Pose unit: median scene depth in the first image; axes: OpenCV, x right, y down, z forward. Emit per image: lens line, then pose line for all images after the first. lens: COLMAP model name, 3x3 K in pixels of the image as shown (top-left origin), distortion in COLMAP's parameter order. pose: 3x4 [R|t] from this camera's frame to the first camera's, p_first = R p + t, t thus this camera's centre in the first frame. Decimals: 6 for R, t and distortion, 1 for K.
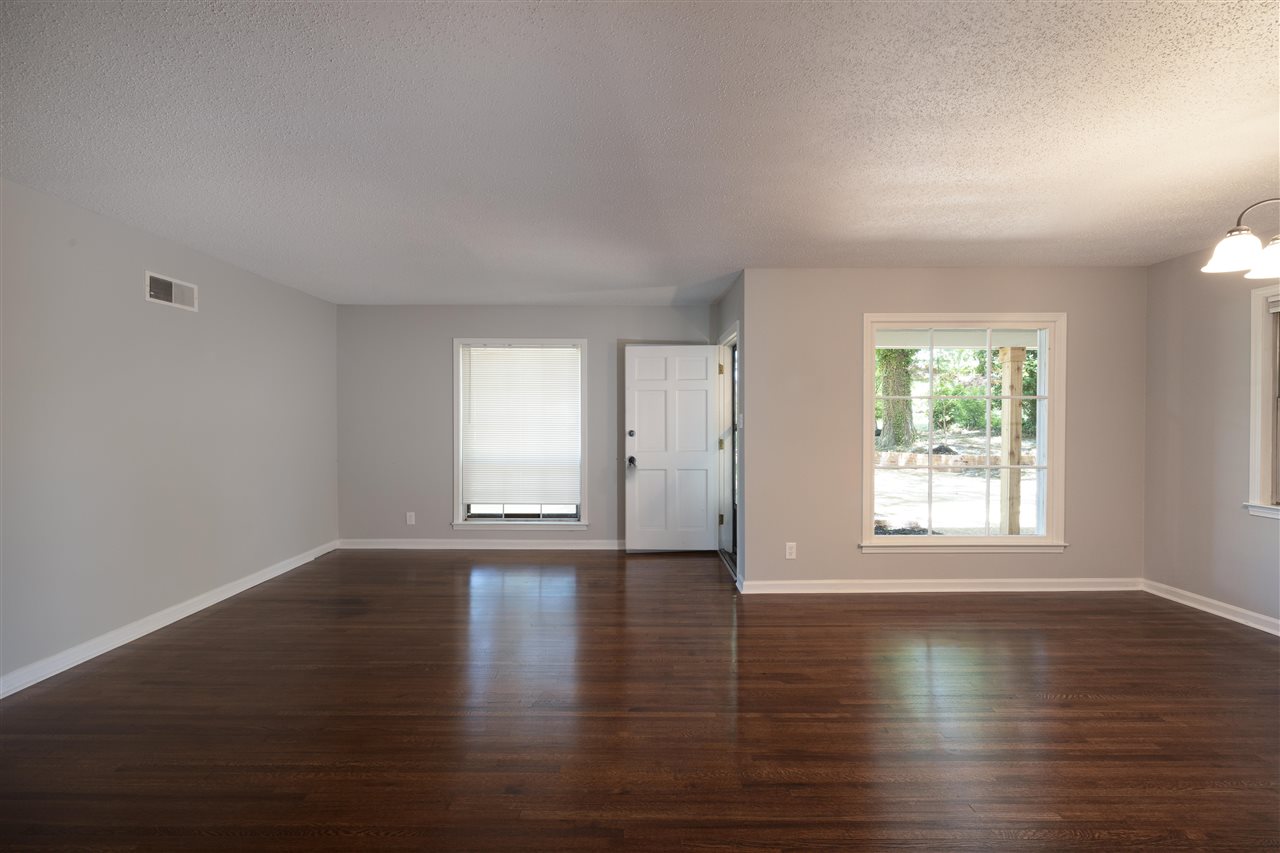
lens RADIAL K [[538.8, 0, 640.0], [0, 538.8, 426.5], [0, 0, 1]] dist [0.001836, 0.000445]
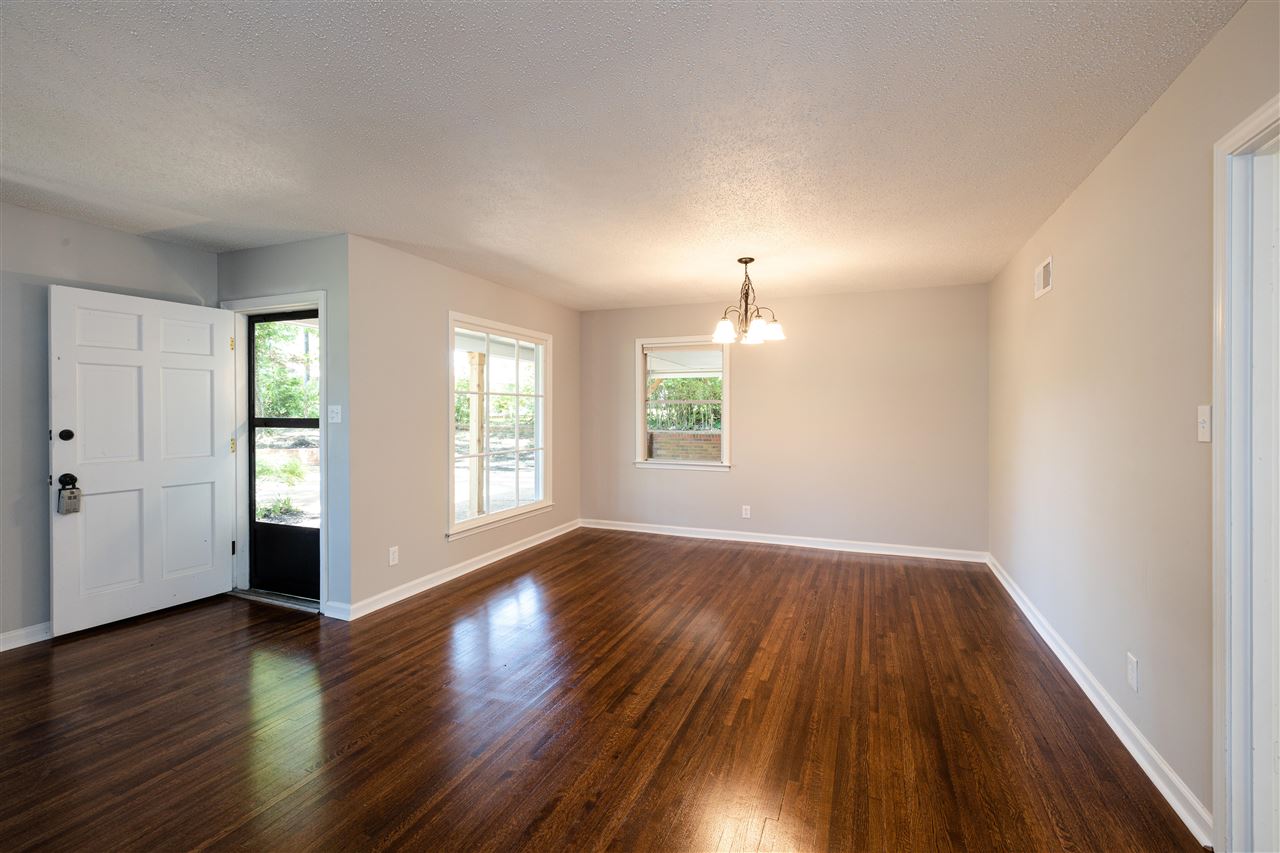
lens RADIAL K [[565.5, 0, 627.0], [0, 565.5, 413.4], [0, 0, 1]] dist [-0.000132, 0.000051]
pose [[0.379137, 0.000743, 0.925340, -0.426518], [0.008094, 0.999959, -0.004119, -0.003627], [-0.925305, 0.009052, 0.379116, 0.249311]]
